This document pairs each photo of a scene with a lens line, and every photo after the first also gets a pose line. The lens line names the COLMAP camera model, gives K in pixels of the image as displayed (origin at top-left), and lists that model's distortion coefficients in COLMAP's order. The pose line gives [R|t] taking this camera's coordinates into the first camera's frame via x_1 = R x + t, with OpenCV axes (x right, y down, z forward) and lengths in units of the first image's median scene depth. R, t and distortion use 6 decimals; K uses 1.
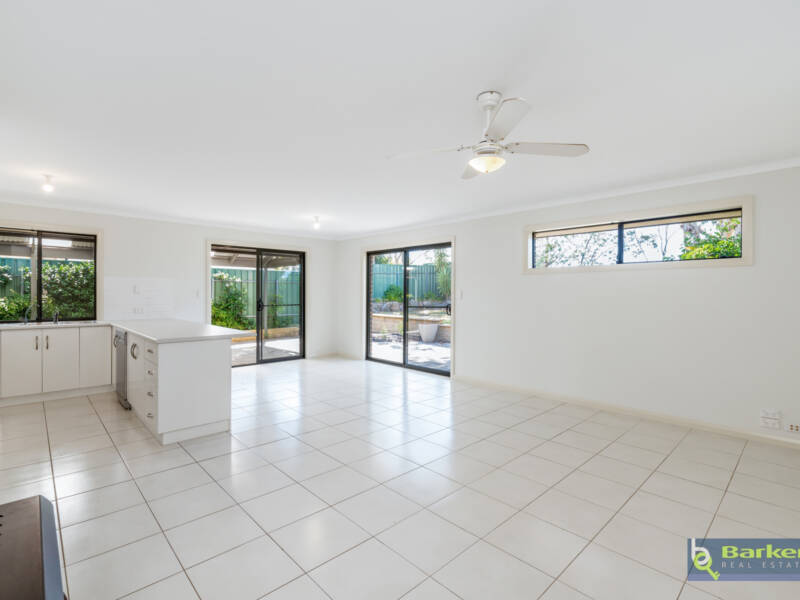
lens RADIAL K [[388.7, 0, 396.2], [0, 388.7, 298.6], [0, 0, 1]] dist [0.010929, -0.002981]
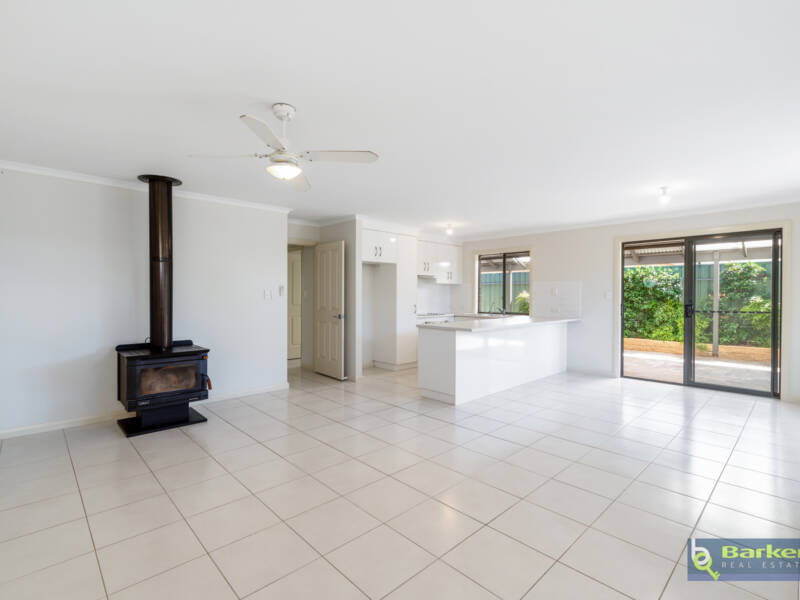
lens RADIAL K [[388.7, 0, 398.9], [0, 388.7, 297.8], [0, 0, 1]] dist [0.010929, -0.002981]
pose [[0.008544, 0.004832, -0.999952, 0.376577], [-0.014712, 0.999881, 0.004706, -0.002955], [0.999855, 0.014671, 0.008614, 0.377348]]
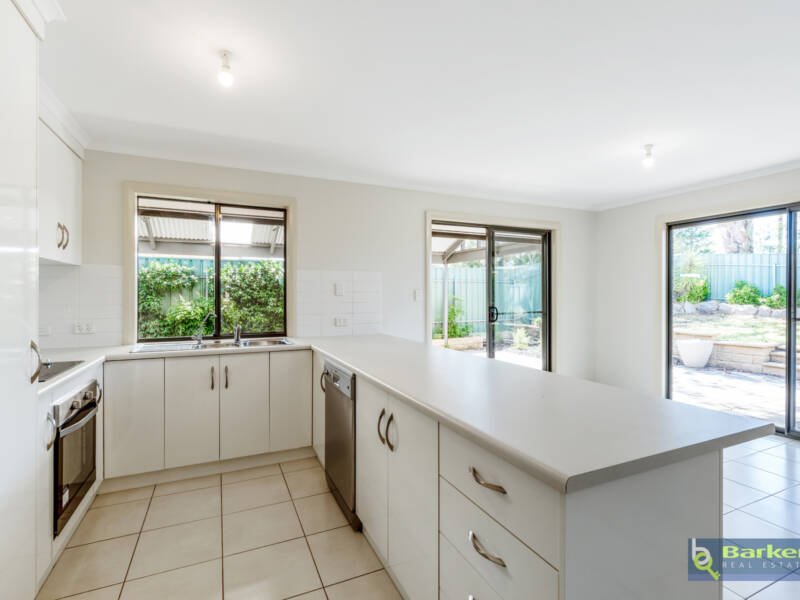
lens RADIAL K [[388.7, 0, 398.7], [0, 388.7, 297.9], [0, 0, 1]] dist [0.010929, -0.002981]
pose [[0.949309, -0.002947, -0.314330, -0.263525], [0.001369, 0.999985, -0.005240, -0.004437], [0.314341, 0.004544, 0.949299, 0.300161]]
